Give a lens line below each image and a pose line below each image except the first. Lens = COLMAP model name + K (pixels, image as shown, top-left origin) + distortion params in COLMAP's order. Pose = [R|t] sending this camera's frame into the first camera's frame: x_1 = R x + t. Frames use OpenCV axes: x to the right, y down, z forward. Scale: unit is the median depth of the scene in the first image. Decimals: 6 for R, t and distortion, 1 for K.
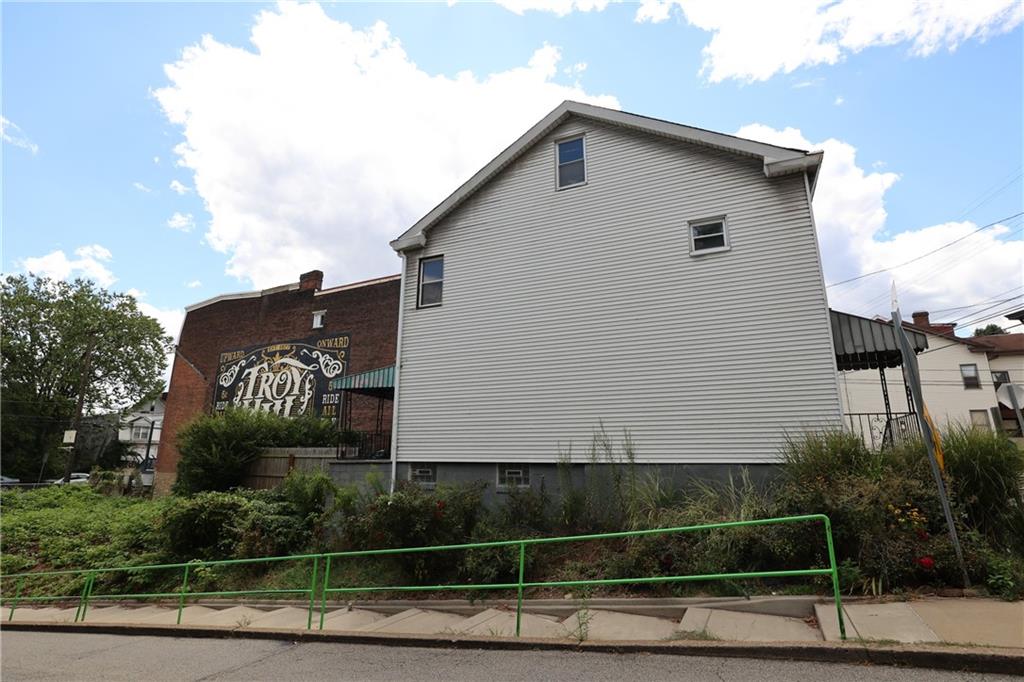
lens RADIAL K [[490.7, 0, 503.2], [0, 490.7, 342.0], [0, 0, 1]] dist [-0.010531, 0.000511]
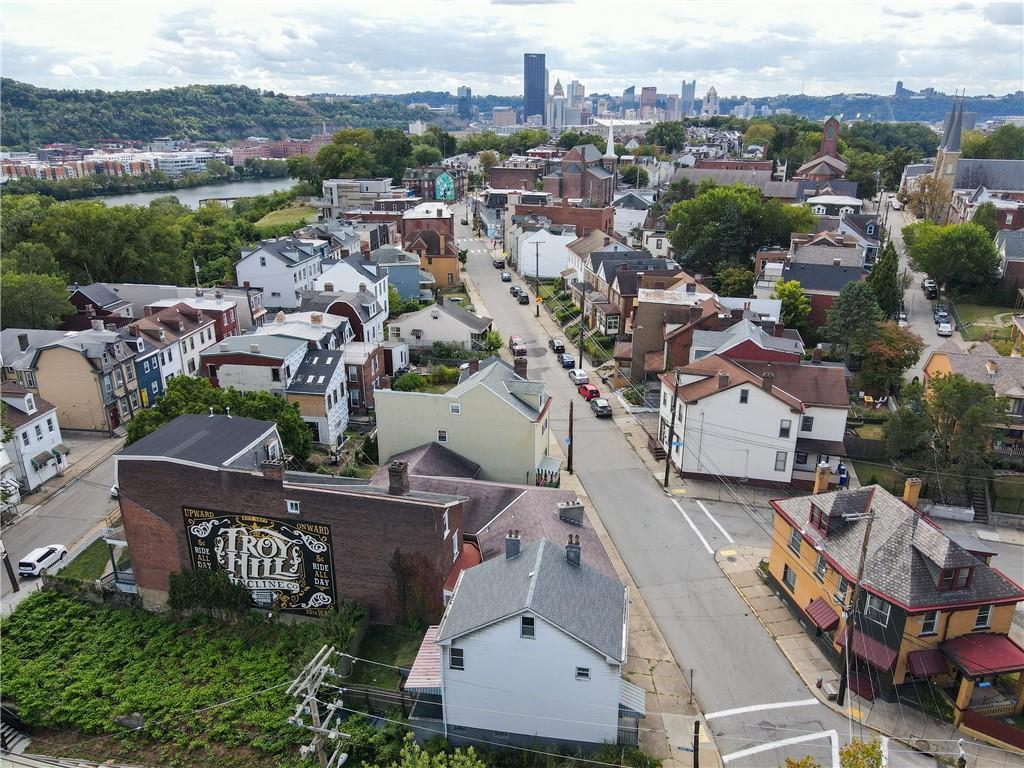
lens RADIAL K [[749.5, 0, 513.0], [0, 749.5, 387.6], [0, 0, 1]] dist [0.005759, 0.017846]
pose [[0.967070, -0.104943, 0.231867, -0.246852], [-0.043815, 0.828783, 0.557853, -1.320300], [-0.250710, -0.549642, 0.796893, -0.437123]]
